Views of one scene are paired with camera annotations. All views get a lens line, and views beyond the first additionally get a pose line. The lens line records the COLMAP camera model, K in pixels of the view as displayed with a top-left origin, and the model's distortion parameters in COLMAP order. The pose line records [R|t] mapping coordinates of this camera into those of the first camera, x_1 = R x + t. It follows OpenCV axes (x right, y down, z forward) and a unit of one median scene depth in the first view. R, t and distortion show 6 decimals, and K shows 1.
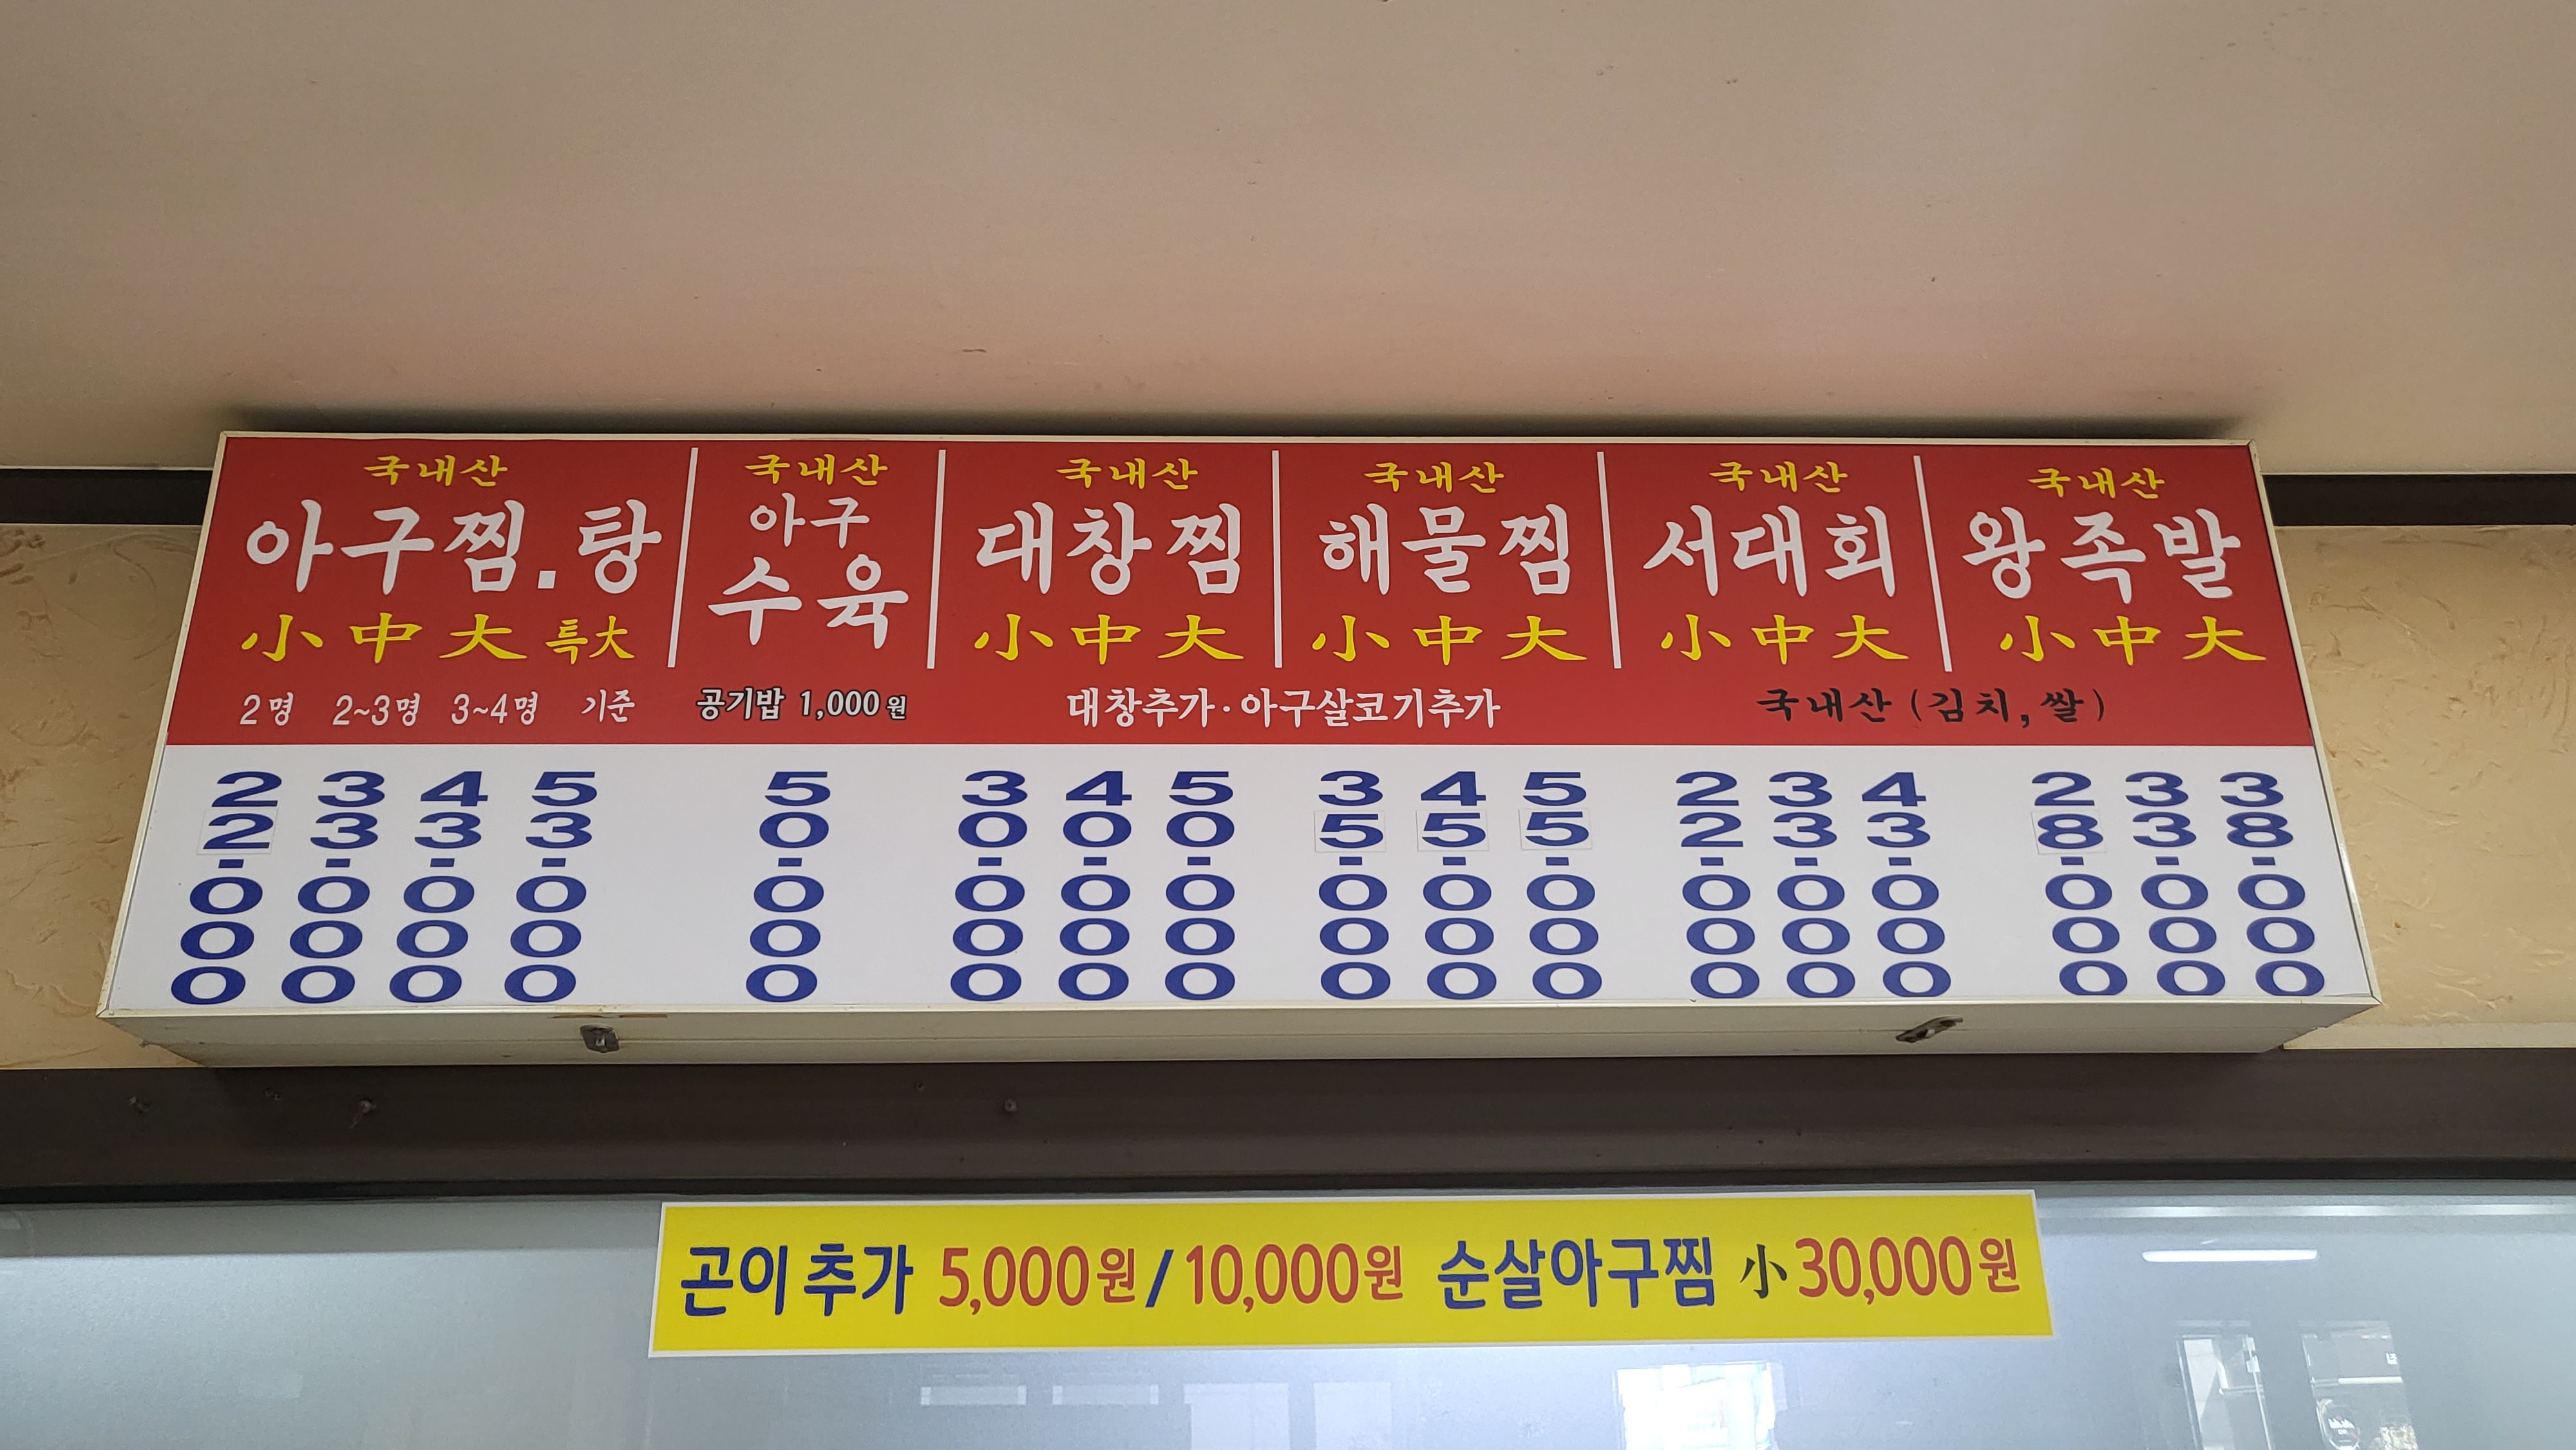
lens RADIAL K [[1931.0, 0, 1275.7], [0, 1931.0, 703.2], [0, 0, 1]] dist [0.004884, 0.007781]
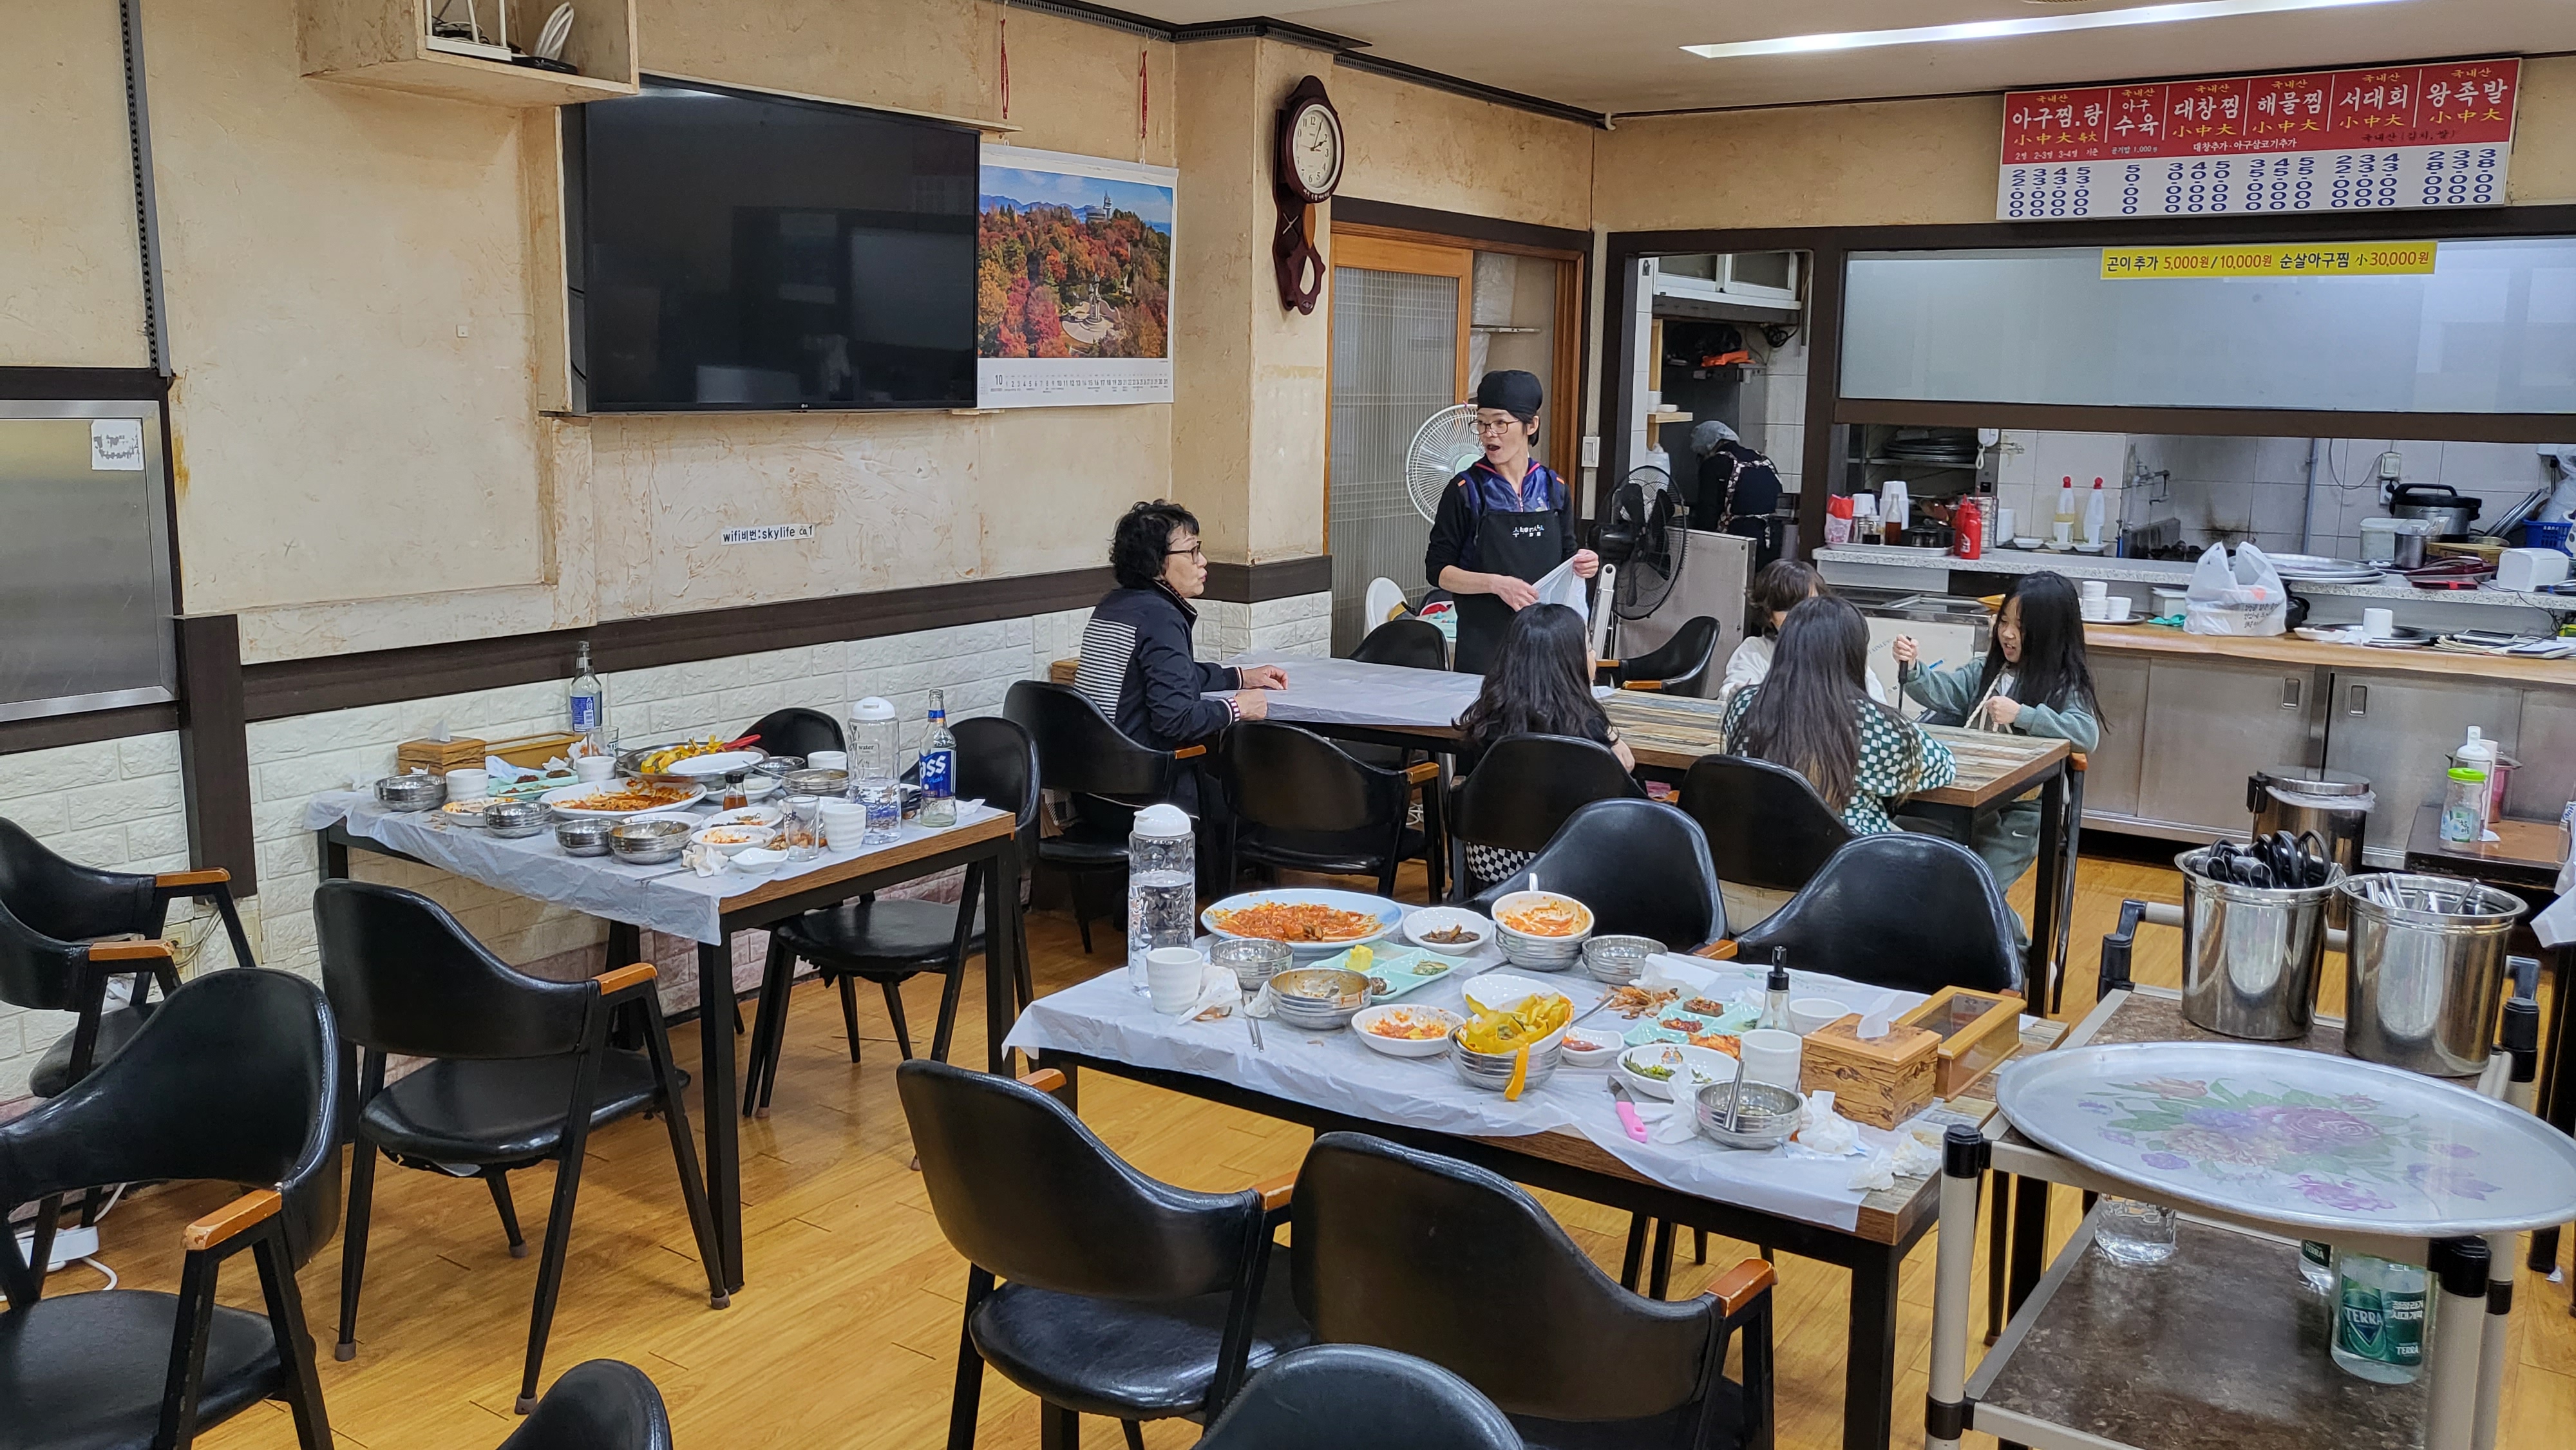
lens RADIAL K [[1931.0, 0, 1264.9], [0, 1931.0, 700.4], [0, 0, 1]] dist [0.004884, 0.007781]
pose [[0.802973, 0.126623, -0.582410, 0.993942], [0.204203, 0.859583, 0.468420, -1.511698], [0.559942, -0.495059, 0.664366, -4.079725]]
